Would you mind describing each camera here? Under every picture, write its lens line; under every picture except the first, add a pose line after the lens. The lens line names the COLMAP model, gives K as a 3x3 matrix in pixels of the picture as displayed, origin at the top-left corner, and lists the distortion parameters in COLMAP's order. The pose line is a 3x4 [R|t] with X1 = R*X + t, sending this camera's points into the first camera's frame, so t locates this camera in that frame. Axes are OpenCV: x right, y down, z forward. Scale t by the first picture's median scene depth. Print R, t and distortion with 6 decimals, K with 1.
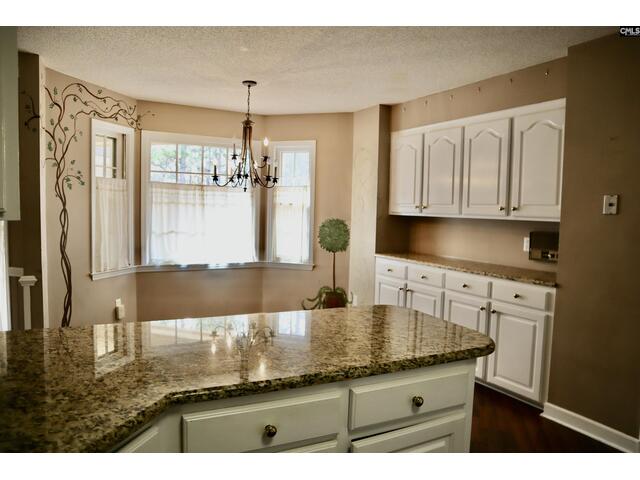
lens RADIAL K [[452.5, 0, 323.0], [0, 452.5, 238.0], [0, 0, 1]] dist [-0.073232, 0.021069]
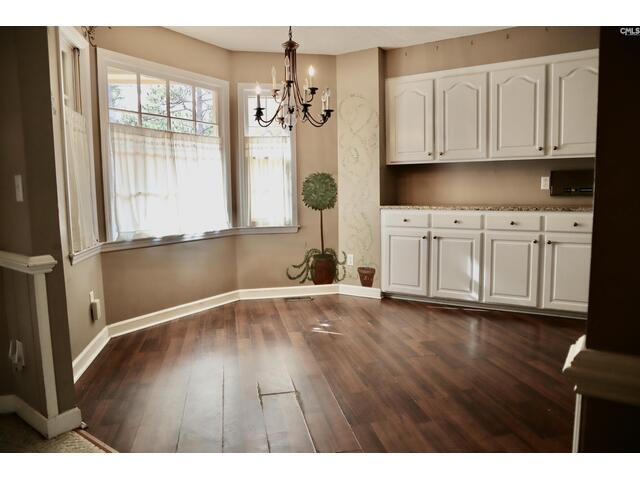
lens RADIAL K [[452.5, 0, 323.5], [0, 452.5, 237.7], [0, 0, 1]] dist [-0.073232, 0.021069]
pose [[0.880576, -0.087320, 0.465790, -0.430587], [0.068624, 0.996014, 0.056984, 0.038088], [-0.468909, -0.018214, 0.883058, 0.214836]]
